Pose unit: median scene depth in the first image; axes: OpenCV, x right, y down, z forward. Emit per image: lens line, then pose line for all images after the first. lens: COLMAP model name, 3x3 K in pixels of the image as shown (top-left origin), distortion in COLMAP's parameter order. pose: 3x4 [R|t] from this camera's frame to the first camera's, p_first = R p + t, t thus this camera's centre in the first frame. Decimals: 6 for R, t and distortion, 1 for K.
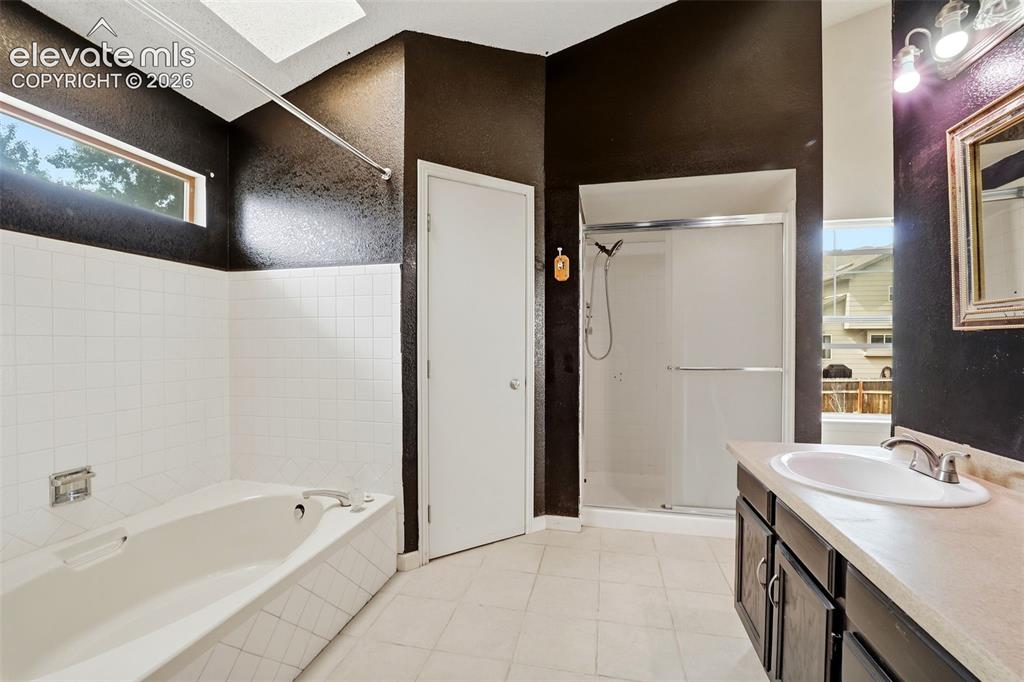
lens RADIAL K [[422.7, 0, 517.7], [0, 422.7, 346.6], [0, 0, 1]] dist [-0.021560, 0.000251]
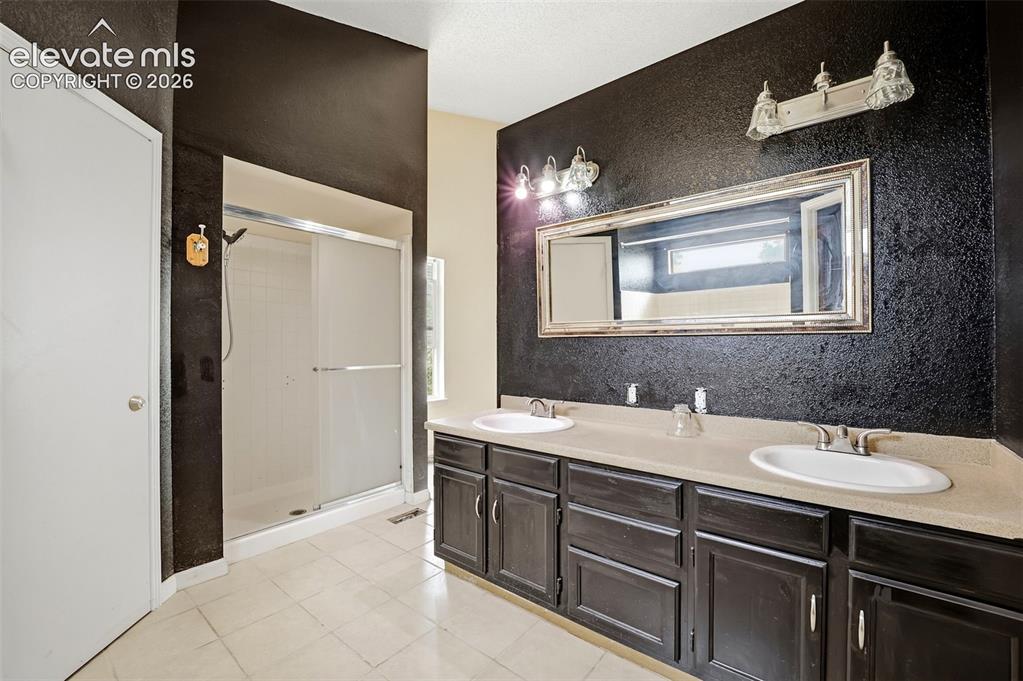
lens RADIAL K [[422.3, 0, 512.3], [0, 422.3, 337.3], [0, 0, 1]] dist [-0.021560, 0.000251]
pose [[0.447304, 0.015821, 0.894242, -0.348337], [0.009016, 0.999713, -0.022197, 0.000469], [-0.894337, 0.017992, 0.447033, 0.134440]]
